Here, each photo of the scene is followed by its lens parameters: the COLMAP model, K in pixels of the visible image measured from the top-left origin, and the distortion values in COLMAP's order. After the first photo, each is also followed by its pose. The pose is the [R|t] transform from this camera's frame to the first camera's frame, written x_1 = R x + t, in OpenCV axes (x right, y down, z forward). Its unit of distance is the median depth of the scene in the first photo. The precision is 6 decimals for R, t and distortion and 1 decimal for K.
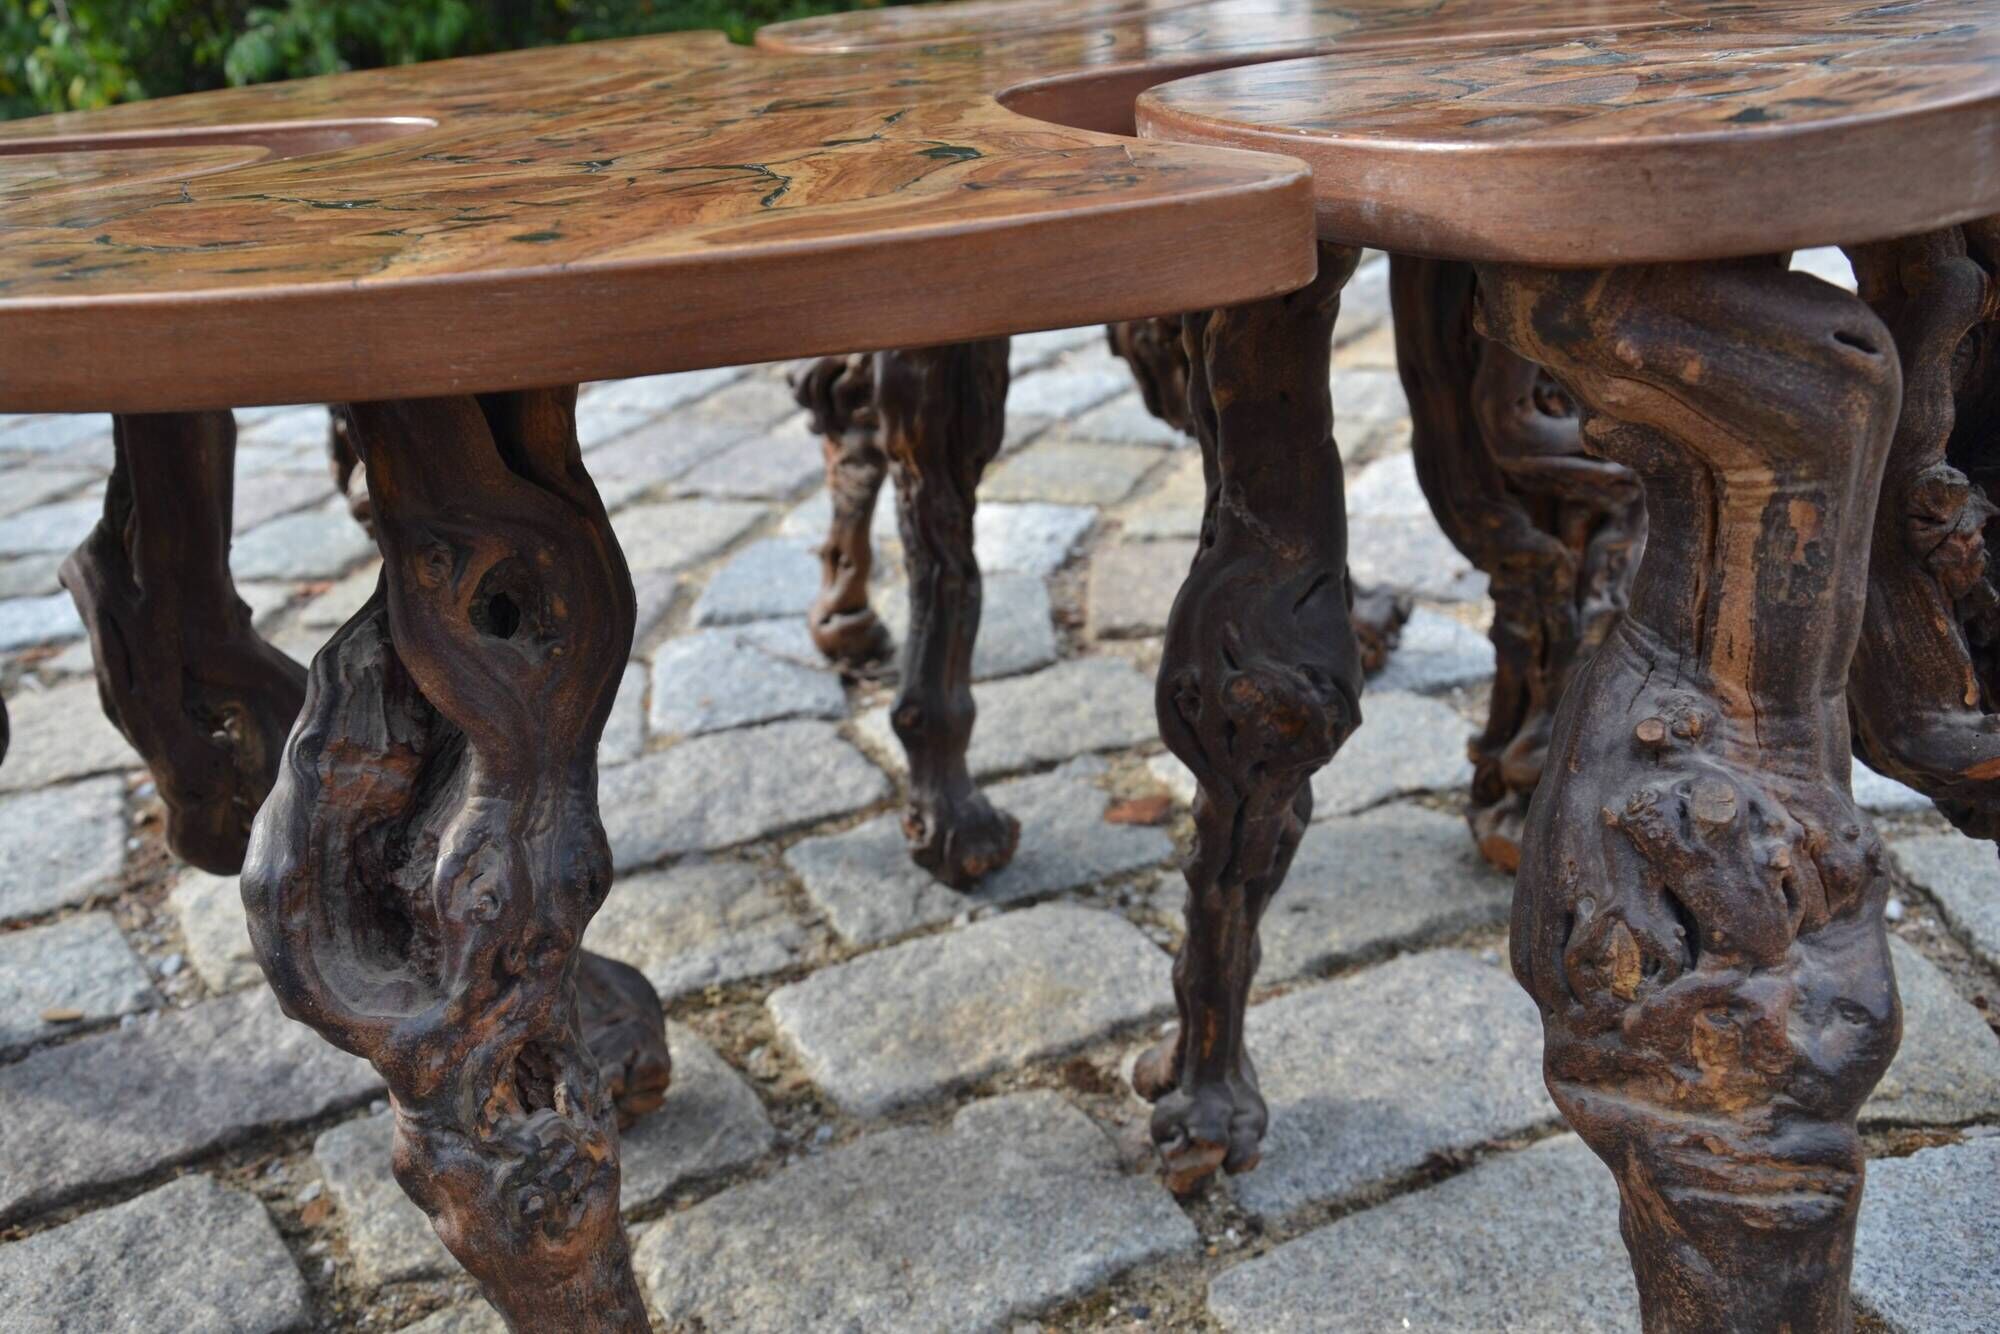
lens RADIAL K [[2069.2, 0, 990.9], [0, 2069.2, 668.6], [0, 0, 1]] dist [-0.063256, 0.215980]
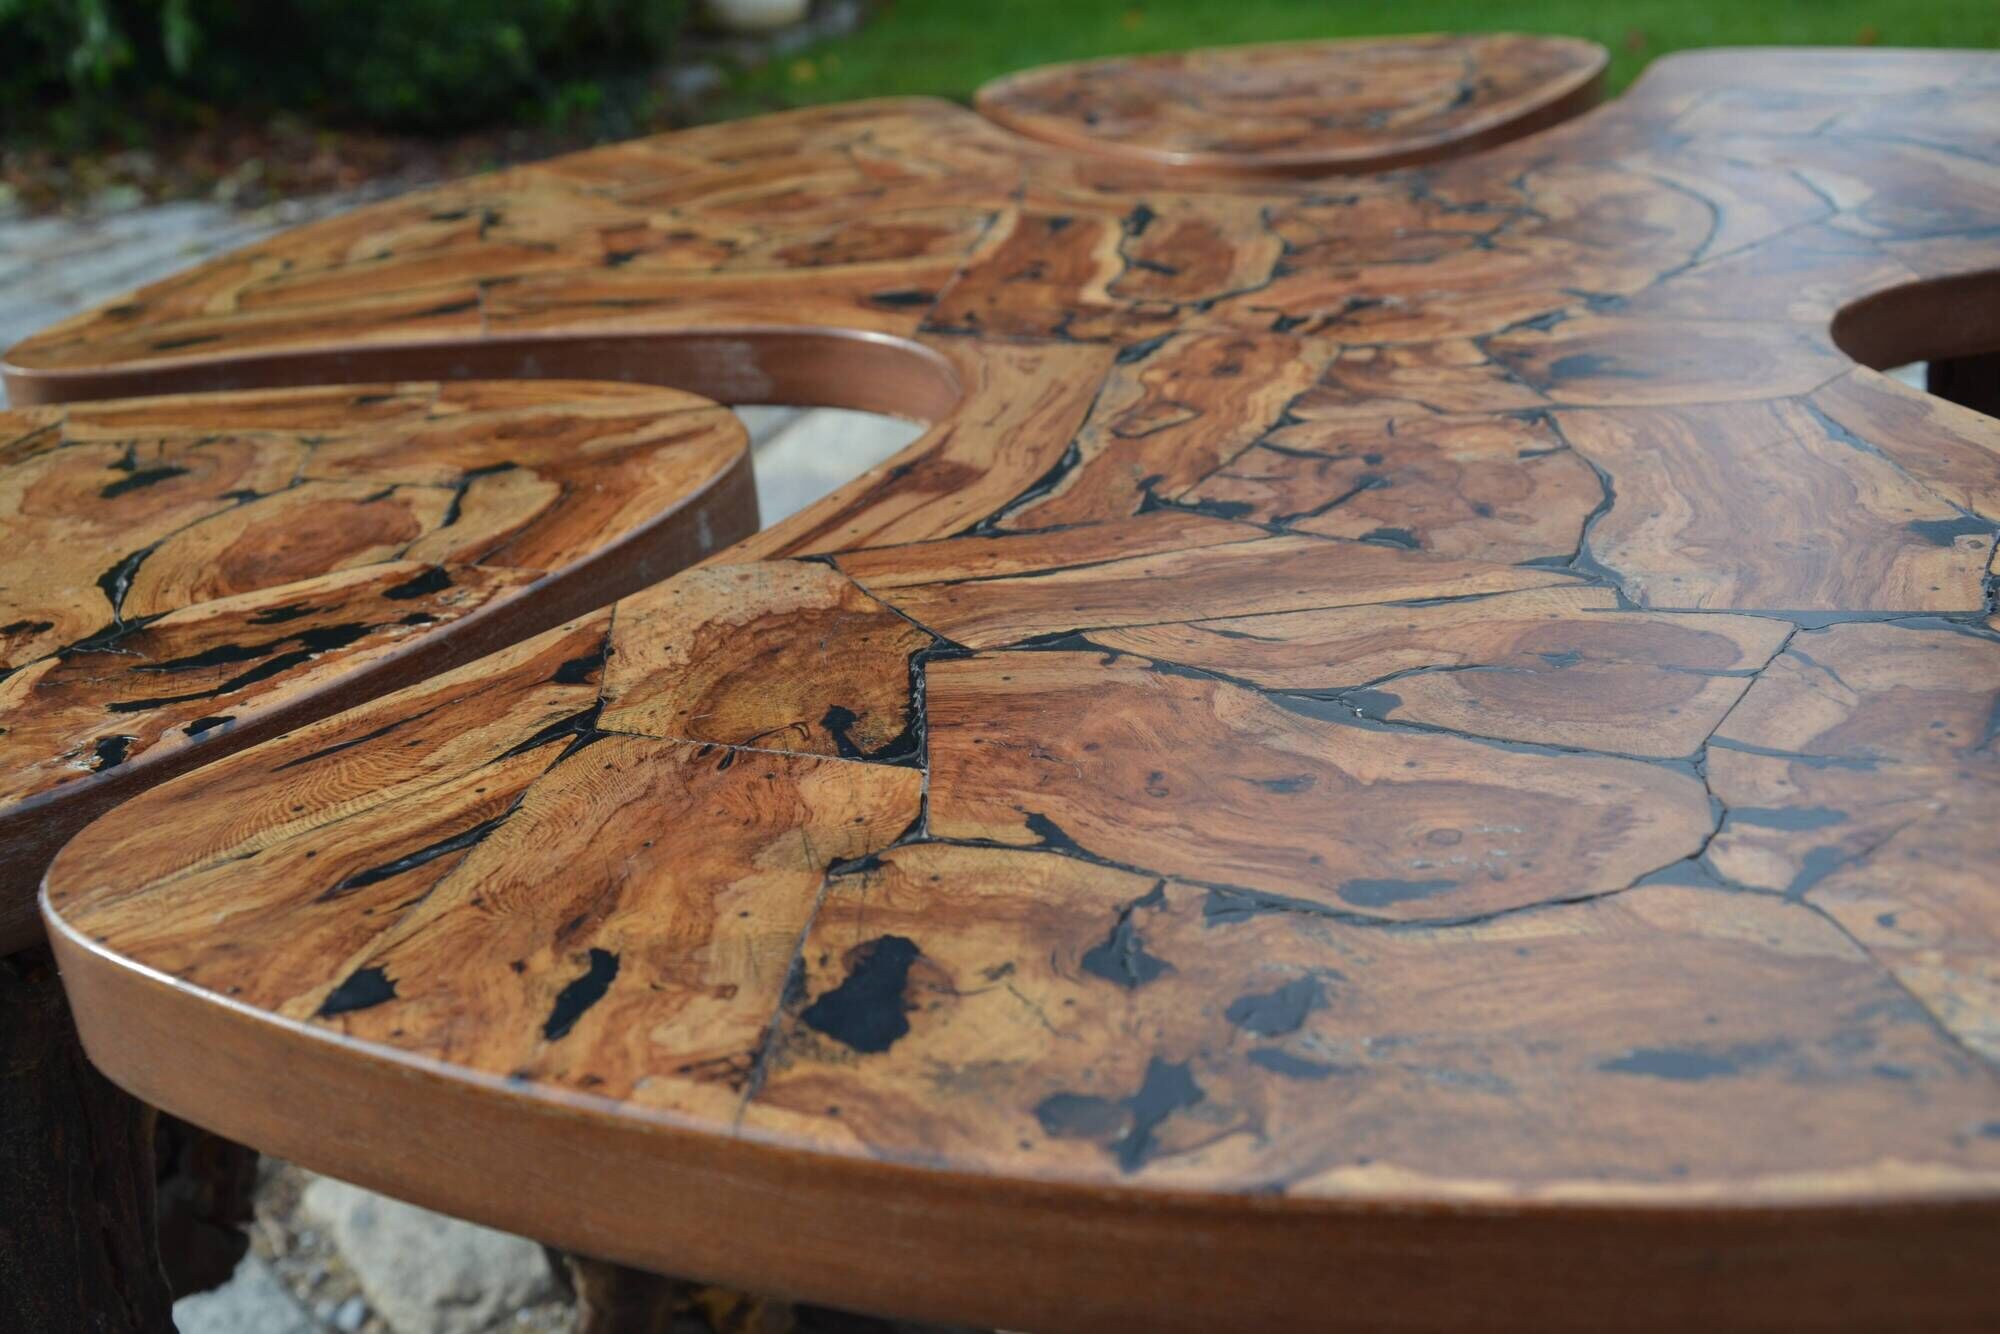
lens RADIAL K [[2034.7, 0, 995.2], [0, 2034.7, 669.6], [0, 0, 1]] dist [-0.081515, 0.208649]
pose [[0.988570, -0.046807, 0.143315, -0.294788], [0.039307, 0.997728, 0.054721, -0.160298], [-0.145550, -0.048462, 0.988163, 0.242412]]
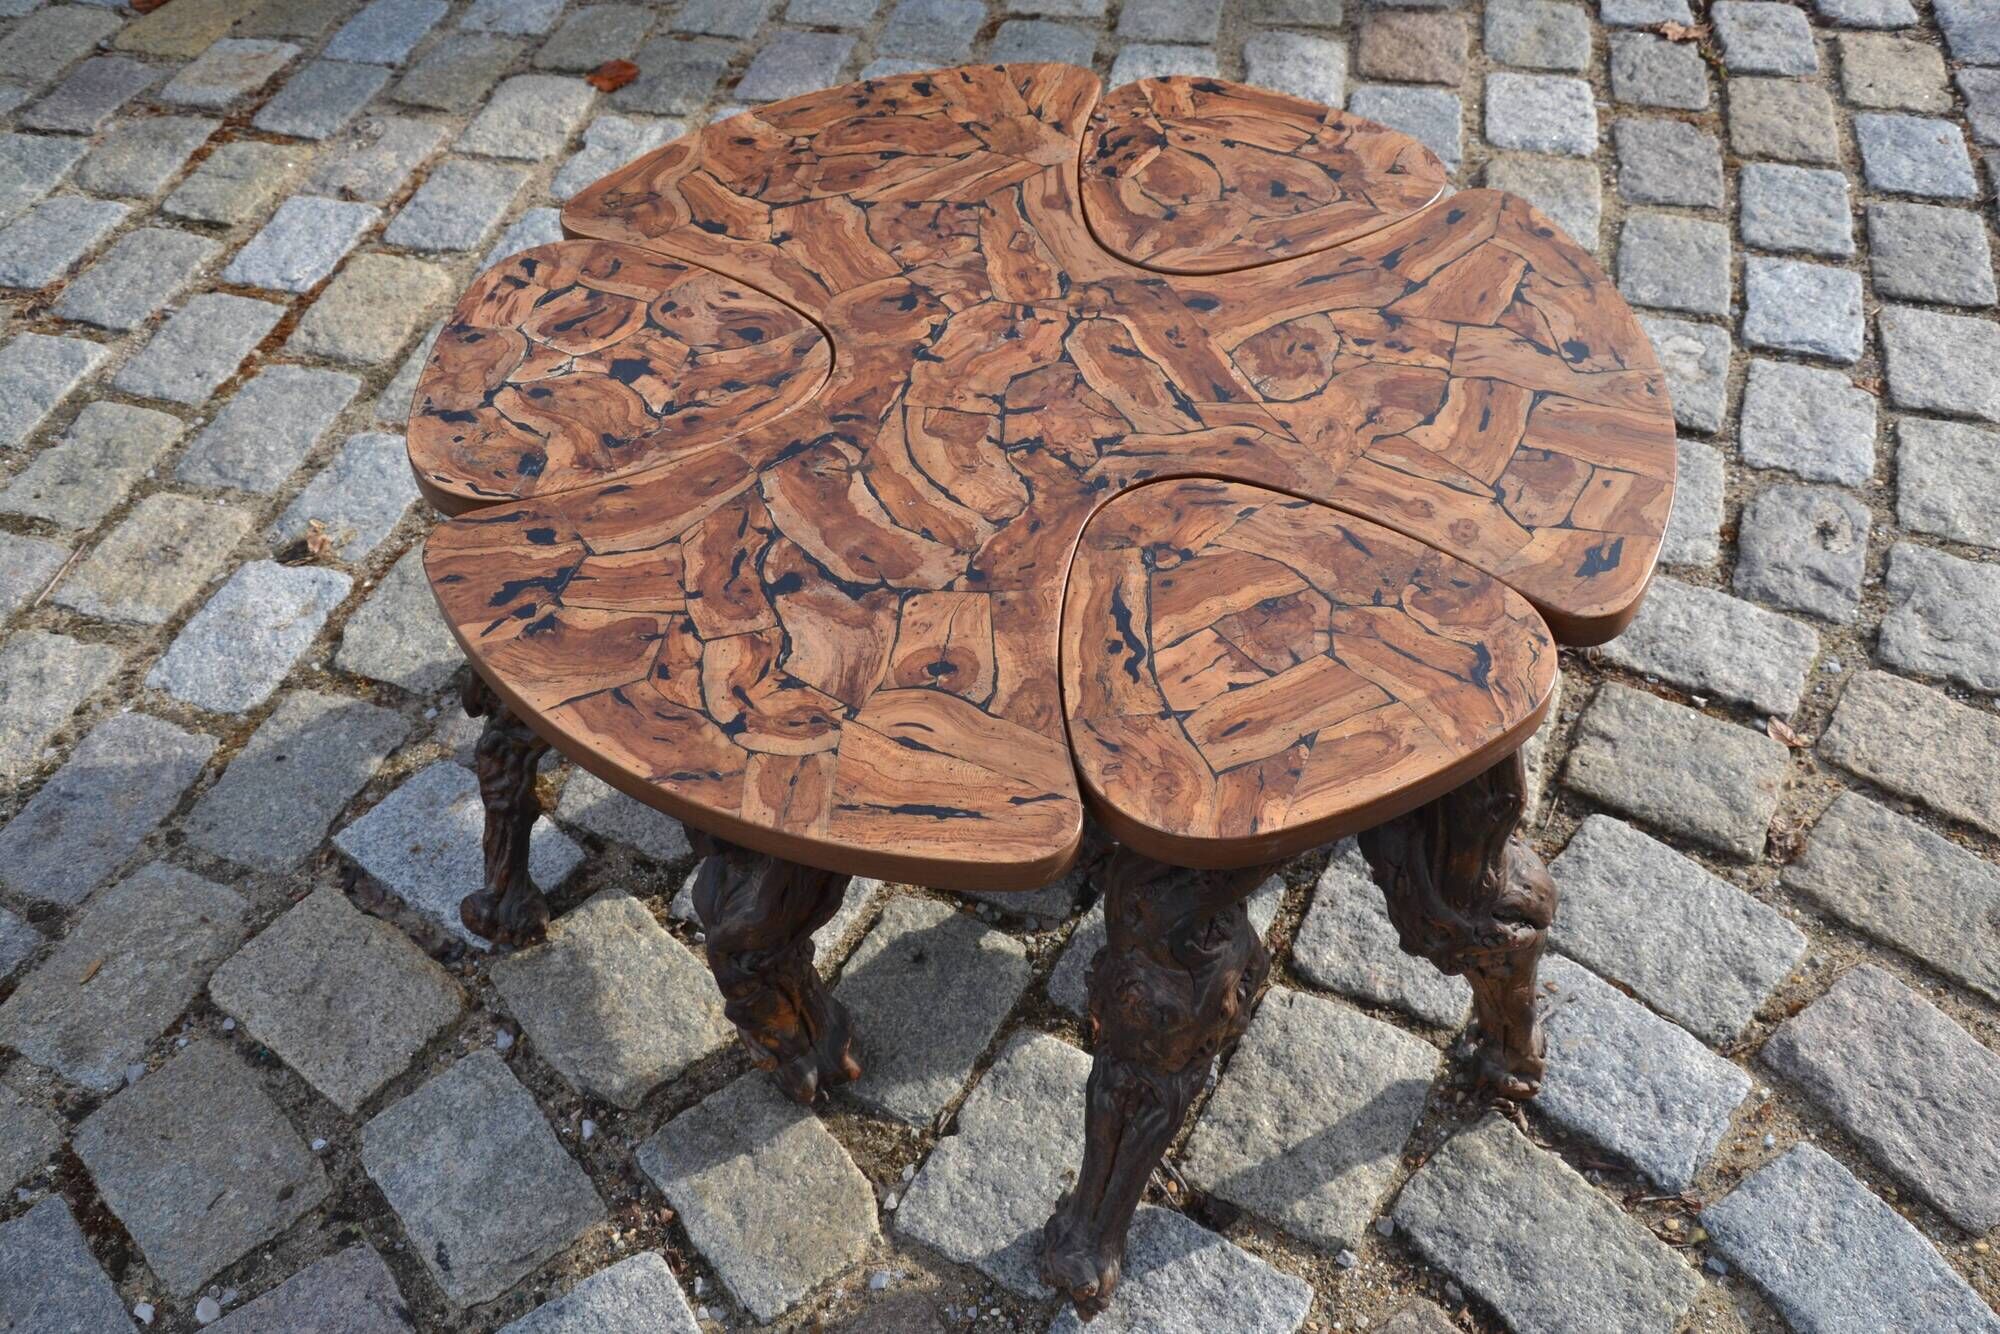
lens RADIAL K [[1805.6, 0, 976.1], [0, 1805.6, 676.2], [0, 0, 1]] dist [-0.111996, 0.176181]
pose [[-0.762331, 0.540570, -0.355859, 0.532822], [-0.135212, 0.404690, 0.904402, -1.324519], [0.632905, 0.737571, -0.235416, 1.308164]]
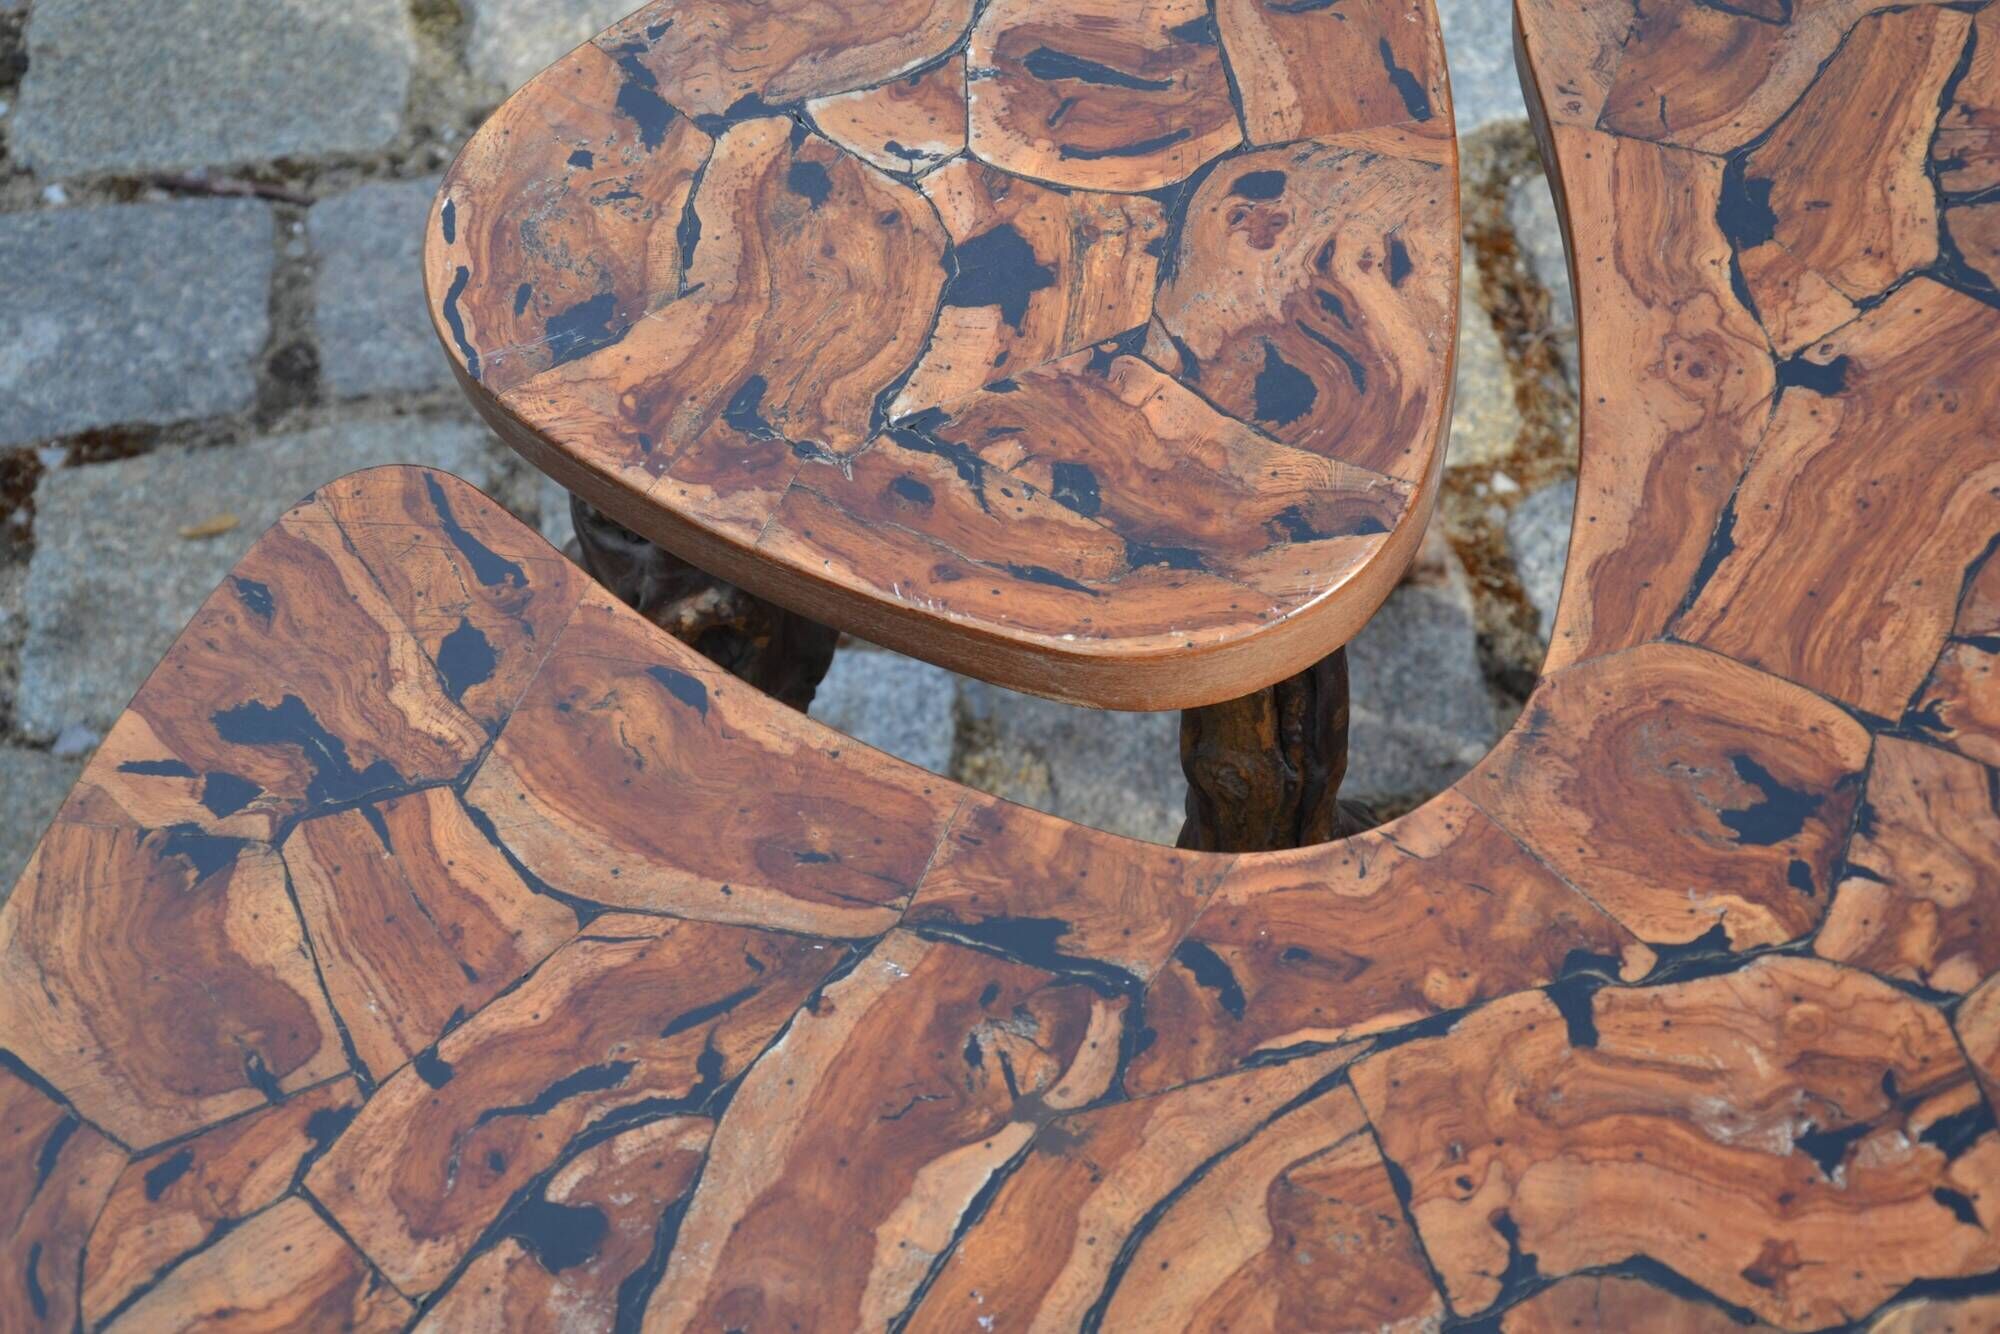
lens RADIAL K [[3462.3, 0, 995.8], [0, 3462.3, 691.3], [0, 0, 1]] dist [0.171528, 0.593839]
pose [[-0.915104, -0.168045, 0.366531, -0.199362], [0.323388, 0.237080, 0.916086, -1.064090], [-0.240841, 0.956846, -0.162610, 0.905011]]
